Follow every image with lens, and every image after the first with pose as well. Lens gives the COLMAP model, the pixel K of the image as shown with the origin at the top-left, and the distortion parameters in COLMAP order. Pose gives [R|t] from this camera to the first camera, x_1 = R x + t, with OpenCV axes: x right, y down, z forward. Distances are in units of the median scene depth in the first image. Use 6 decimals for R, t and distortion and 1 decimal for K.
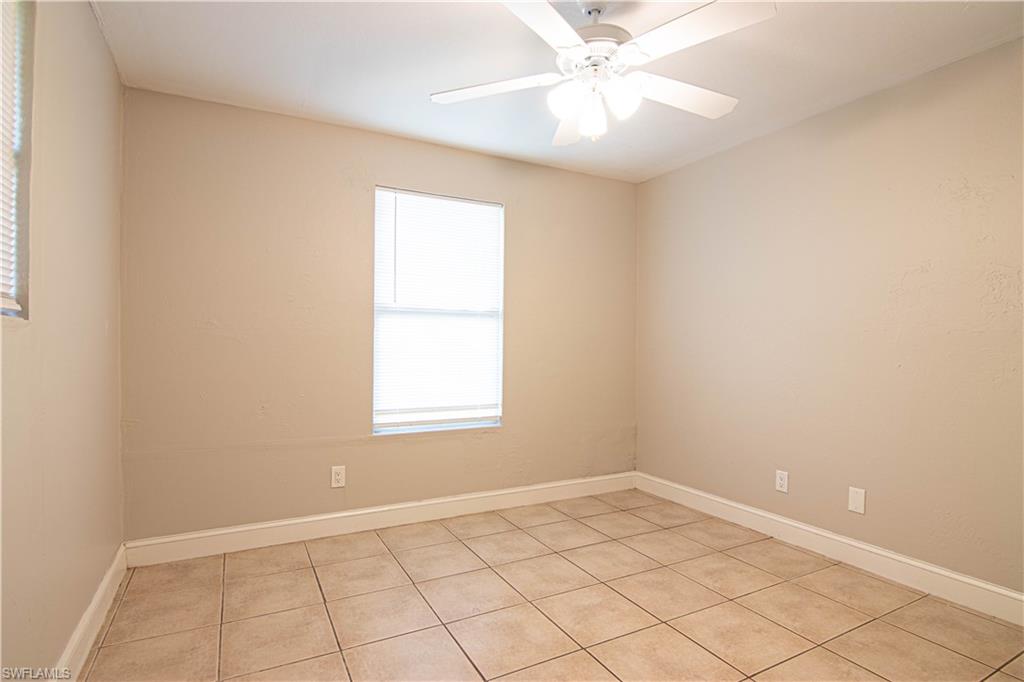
lens RADIAL K [[517.4, 0, 507.5], [0, 517.4, 344.8], [0, 0, 1]] dist [-0.003959, -0.013289]
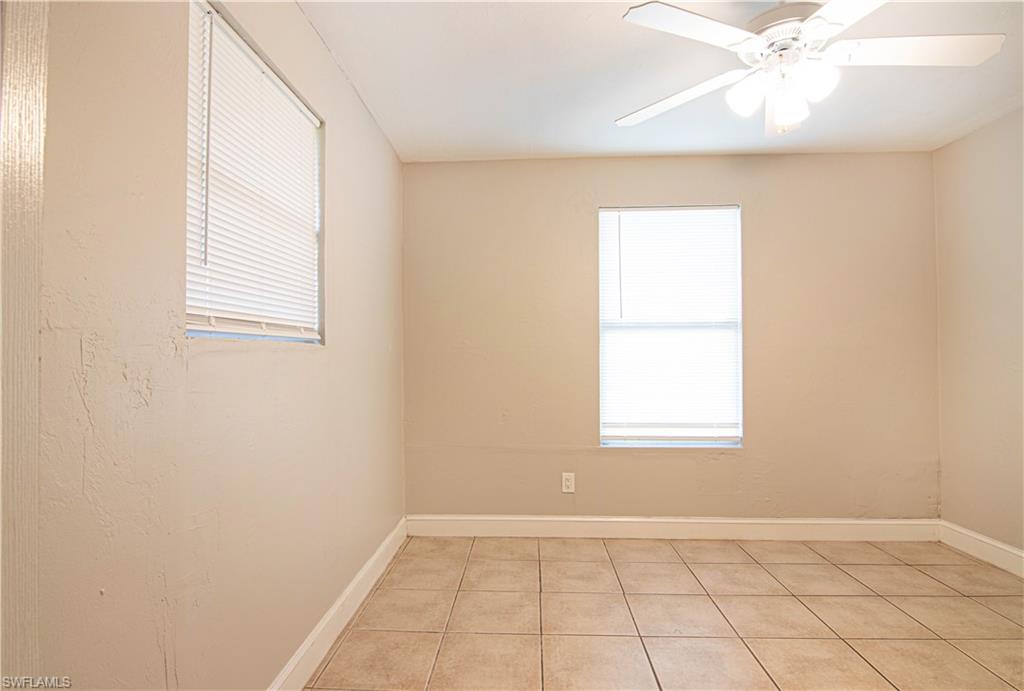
lens RADIAL K [[538.6, 0, 507.5], [0, 538.6, 349.6], [0, 0, 1]] dist [-0.005817, -0.013480]
pose [[0.859124, -0.018686, -0.511426, 0.158002], [0.009662, 0.999747, -0.020296, -0.000378], [0.511676, 0.012496, 0.859087, -0.032430]]
